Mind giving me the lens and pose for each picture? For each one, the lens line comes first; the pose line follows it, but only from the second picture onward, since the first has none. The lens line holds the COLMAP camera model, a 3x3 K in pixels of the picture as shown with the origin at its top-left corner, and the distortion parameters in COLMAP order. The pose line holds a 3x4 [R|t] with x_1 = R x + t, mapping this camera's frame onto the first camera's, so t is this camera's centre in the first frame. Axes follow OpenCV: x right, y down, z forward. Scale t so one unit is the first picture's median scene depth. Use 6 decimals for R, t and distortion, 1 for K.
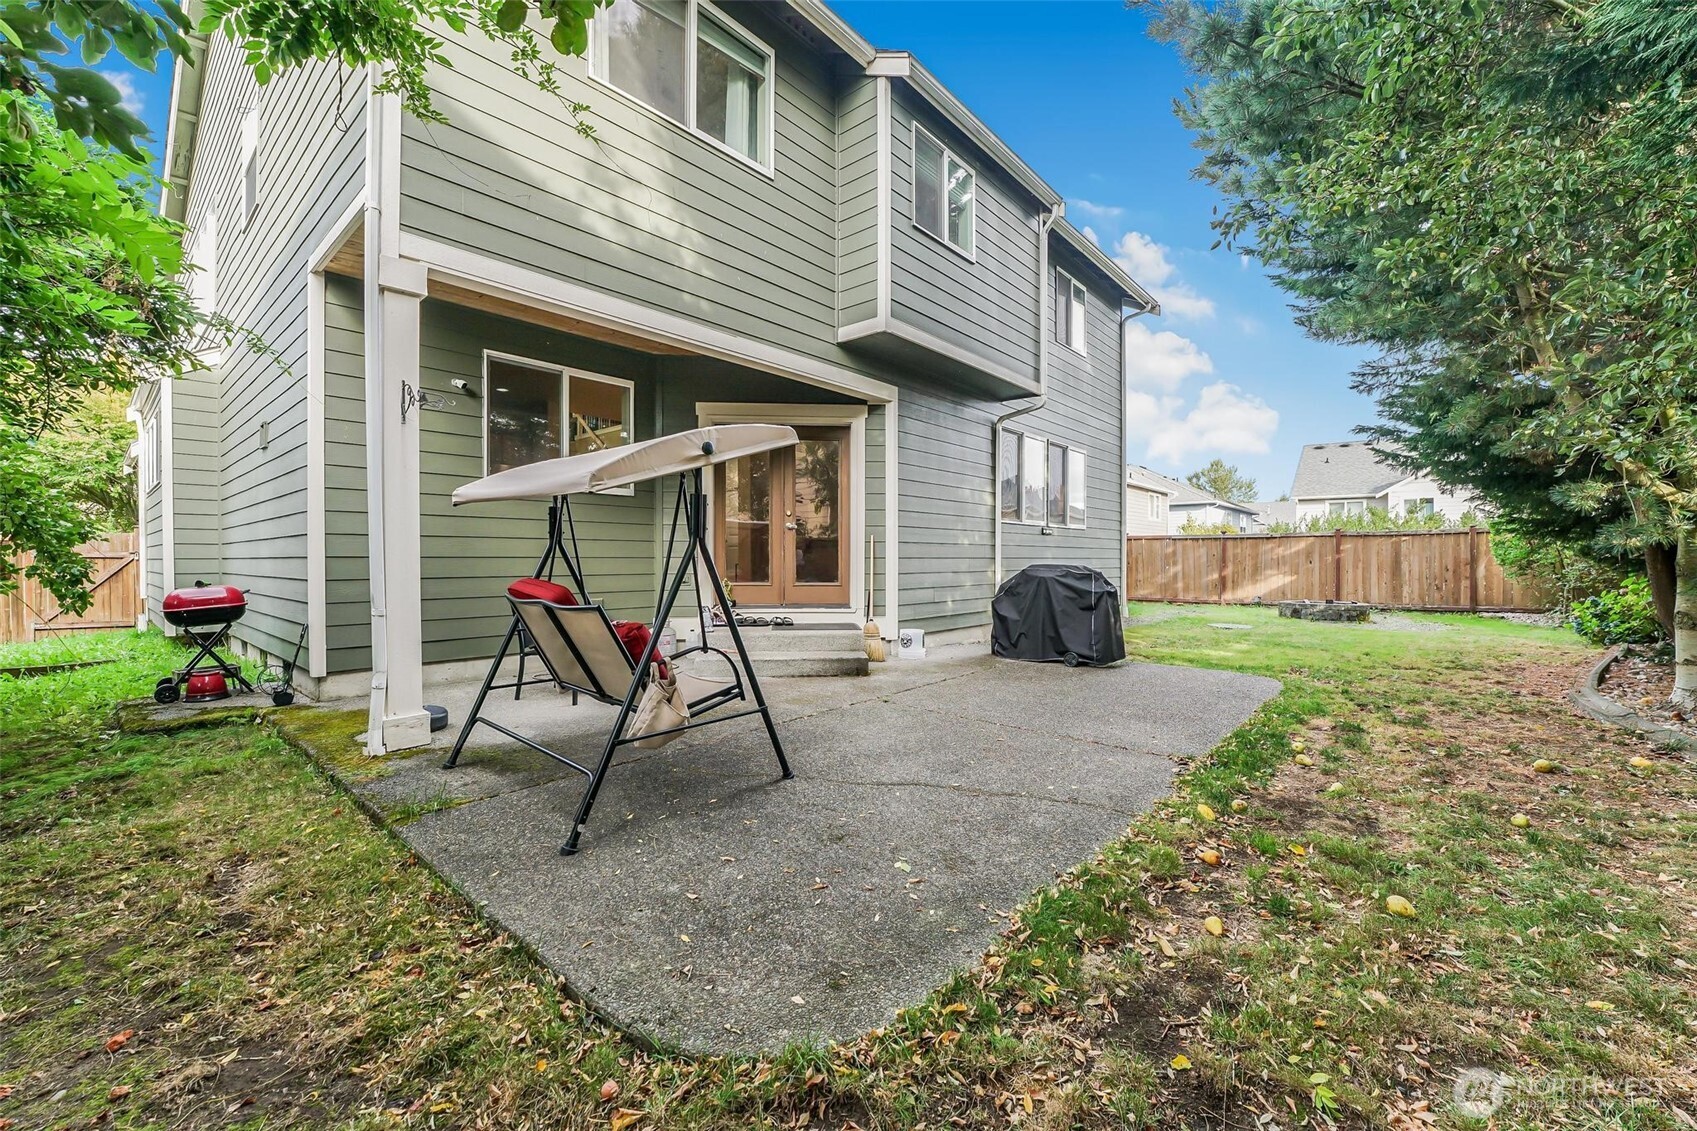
lens RADIAL K [[701.5, 0, 845.4], [0, 701.5, 570.7], [0, 0, 1]] dist [-0.017665, 0.000109]
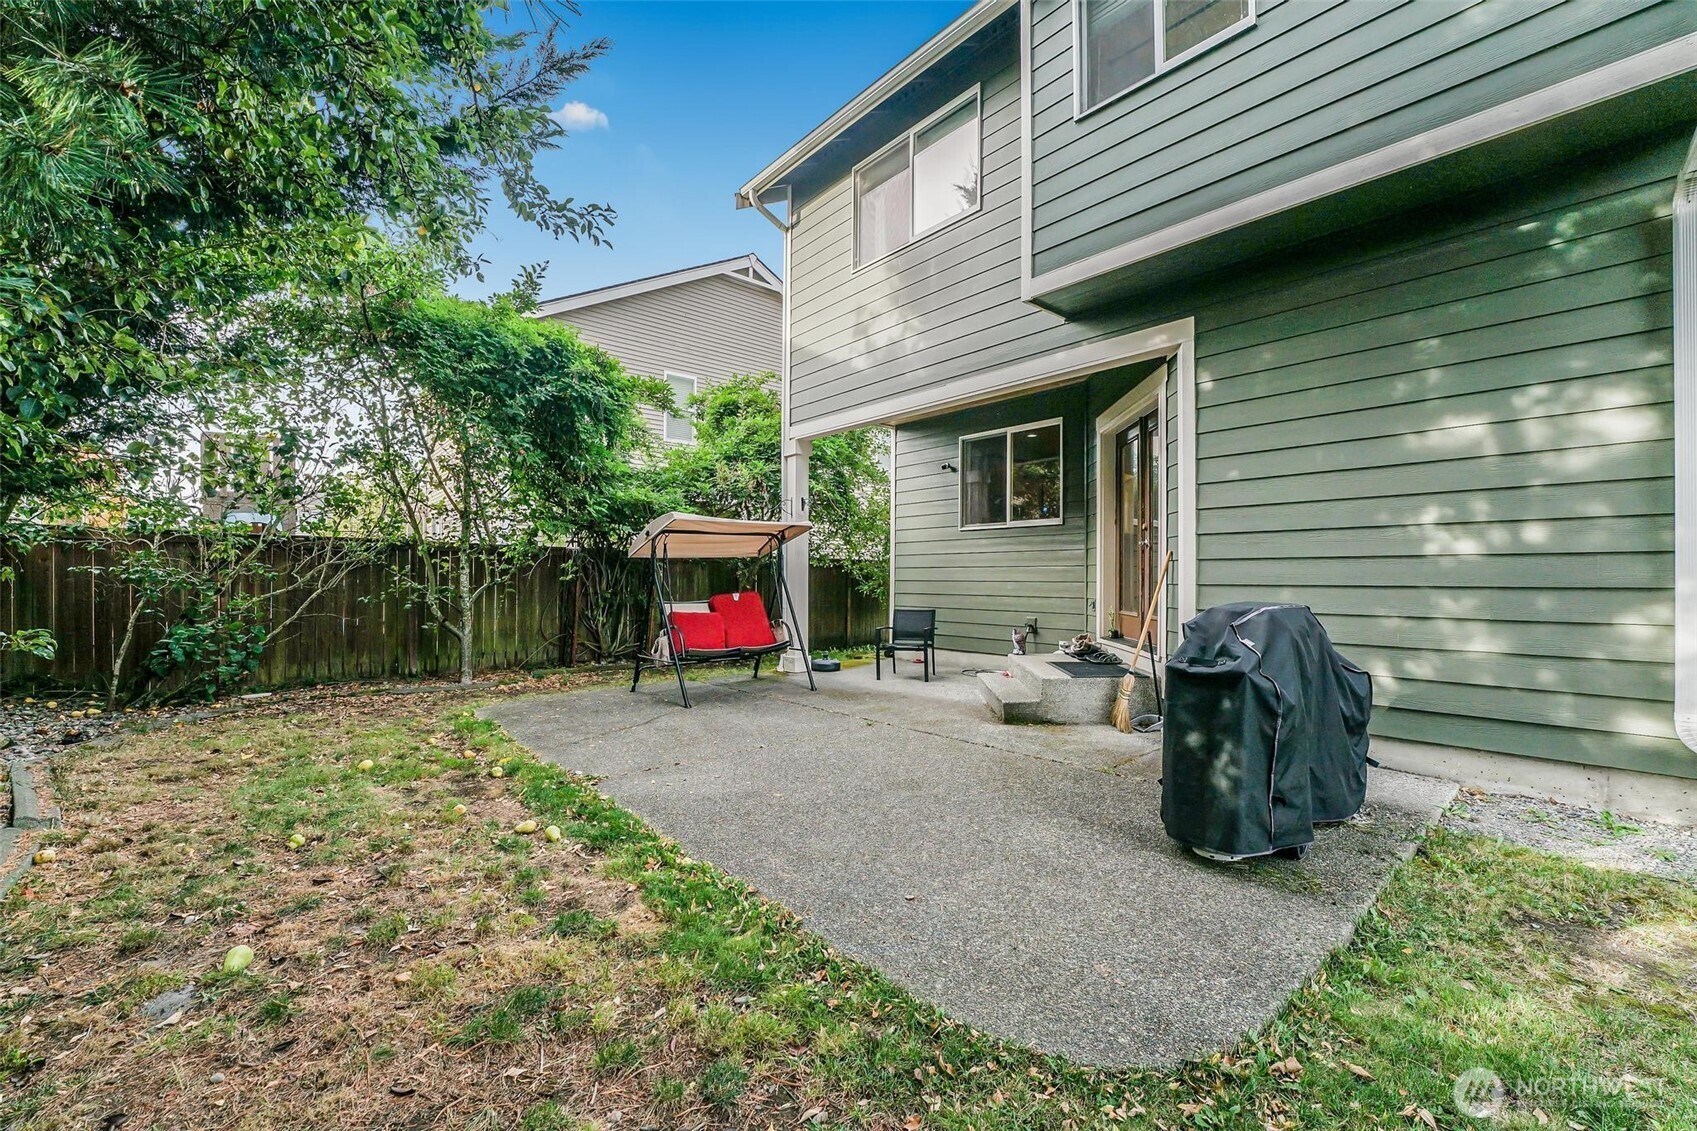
lens RADIAL K [[701.5, 0, 845.4], [0, 701.5, 570.7], [0, 0, 1]] dist [-0.017665, 0.000109]
pose [[-0.169078, -0.006560, -0.985581, 0.883787], [-0.018596, 0.999821, -0.003465, -0.026397], [0.985427, 0.017742, -0.169170, 0.938685]]
